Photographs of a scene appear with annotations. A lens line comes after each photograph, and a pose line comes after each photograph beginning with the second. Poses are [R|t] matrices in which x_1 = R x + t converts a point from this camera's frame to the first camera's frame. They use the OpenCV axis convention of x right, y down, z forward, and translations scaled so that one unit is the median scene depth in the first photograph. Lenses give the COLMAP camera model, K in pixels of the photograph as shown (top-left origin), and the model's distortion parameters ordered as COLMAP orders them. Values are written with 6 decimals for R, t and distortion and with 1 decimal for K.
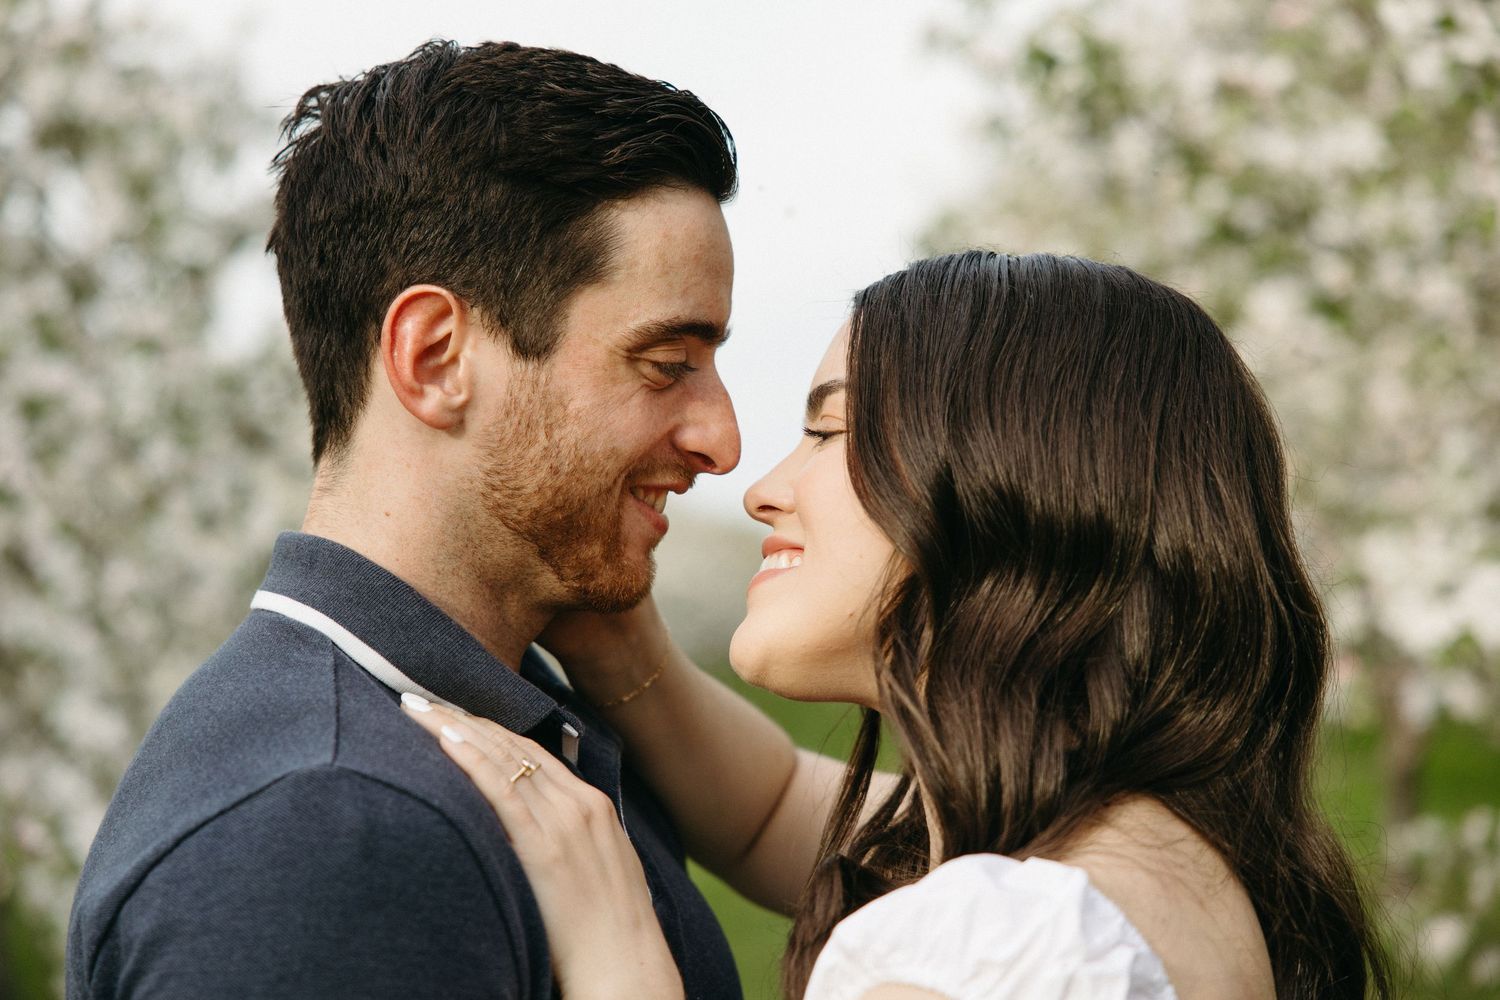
lens RADIAL K [[2965.9, 0, 750.0], [0, 2965.9, 500.0], [0, 0, 1]] dist [0.001365, 0.301572]
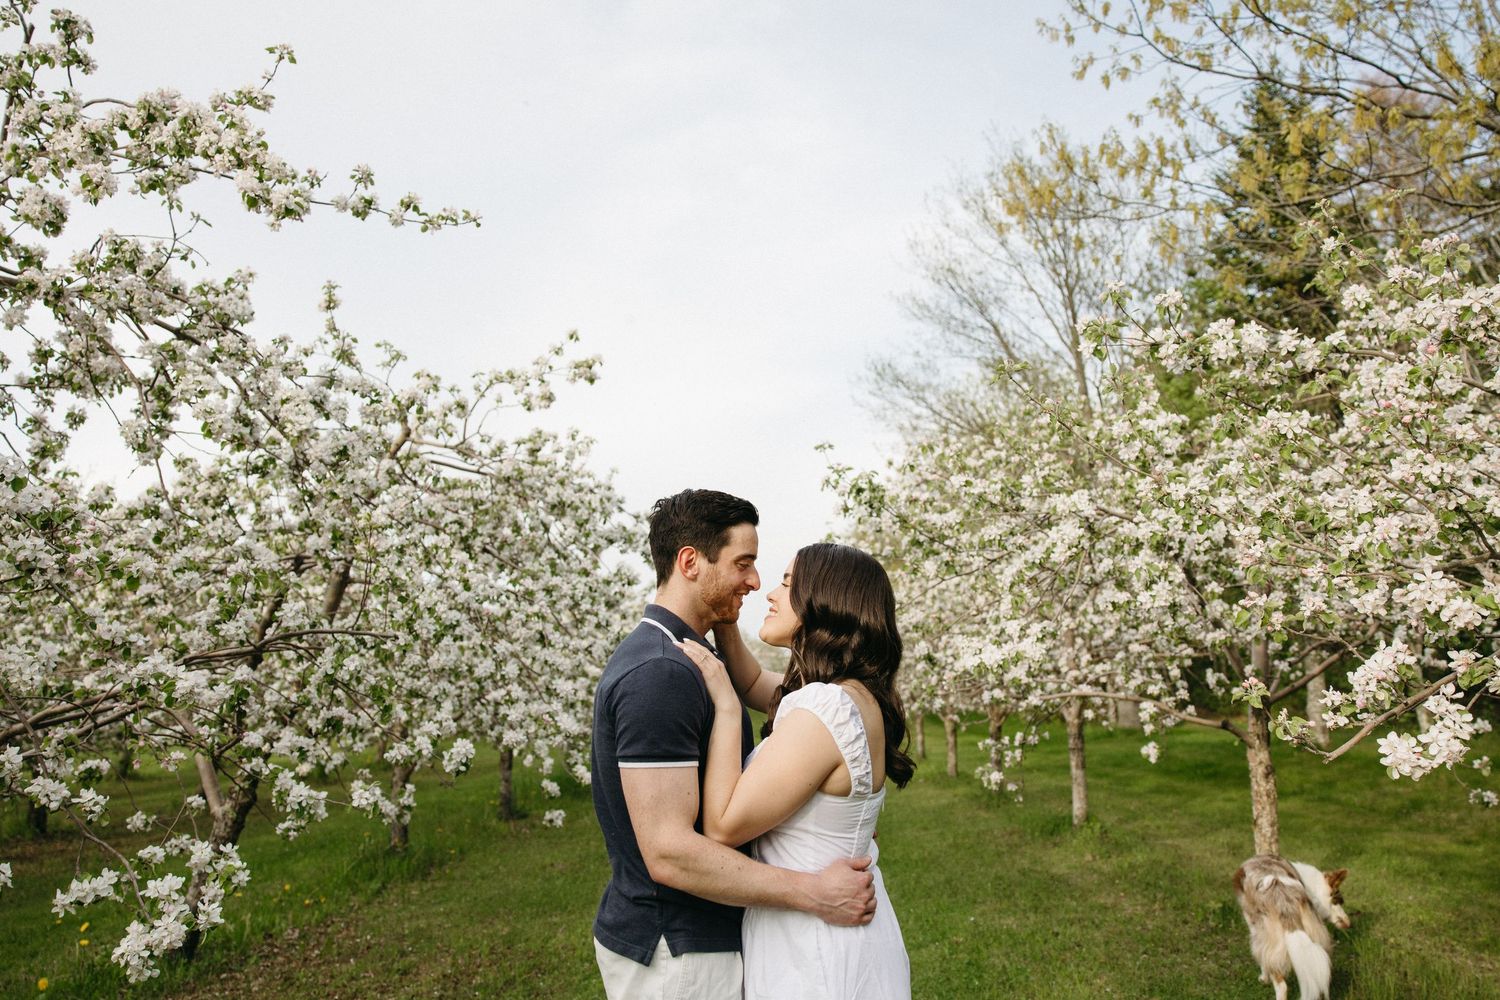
lens RADIAL K [[1045.8, 0, 750.0], [0, 1045.8, 500.0], [0, 0, 1]] dist [0.000383, -0.000174]
pose [[0.999634, 0.015750, -0.021998, 0.011401], [-0.018493, 0.991251, -0.130688, 0.048328], [0.019747, 0.131047, 0.991179, -0.433366]]
